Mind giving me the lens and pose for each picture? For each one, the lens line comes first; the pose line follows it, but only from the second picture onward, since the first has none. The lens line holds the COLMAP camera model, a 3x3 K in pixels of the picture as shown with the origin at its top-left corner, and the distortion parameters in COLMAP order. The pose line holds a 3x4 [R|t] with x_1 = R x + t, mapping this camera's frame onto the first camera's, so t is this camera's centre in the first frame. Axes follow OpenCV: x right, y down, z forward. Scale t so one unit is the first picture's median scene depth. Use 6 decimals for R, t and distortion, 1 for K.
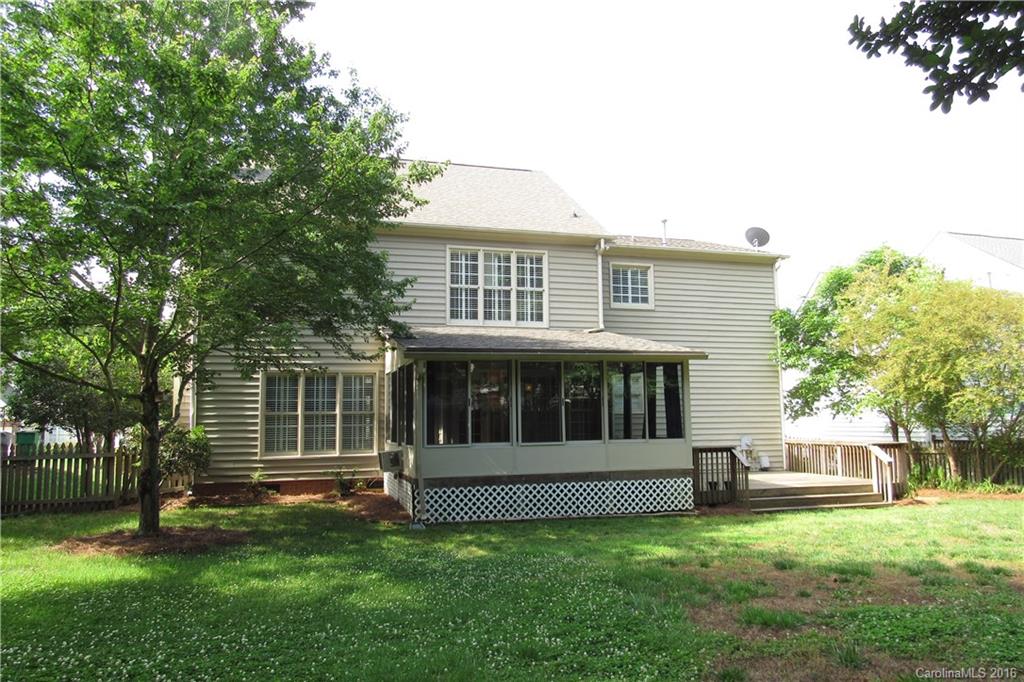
lens RADIAL K [[734.0, 0, 509.4], [0, 734.0, 341.4], [0, 0, 1]] dist [-0.020399, -0.000689]
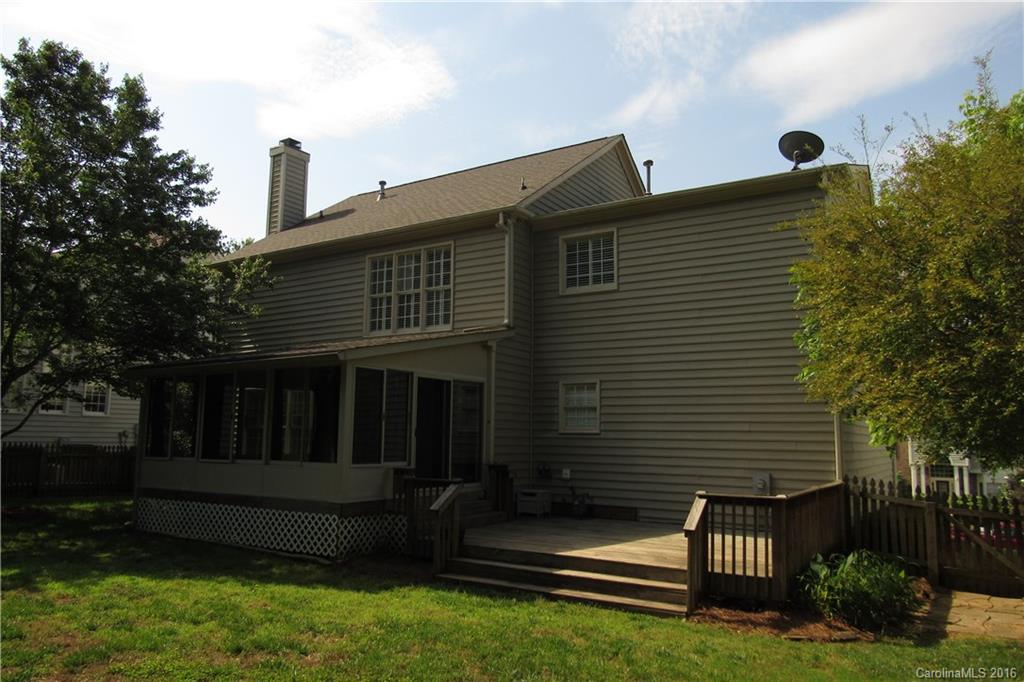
lens RADIAL K [[734.0, 0, 510.0], [0, 734.0, 342.1], [0, 0, 1]] dist [-0.020399, -0.000689]
pose [[0.658002, -0.080683, -0.748682, 0.742206], [0.061119, 0.996685, -0.053693, 0.045573], [0.750532, -0.010428, 0.660752, 0.493748]]
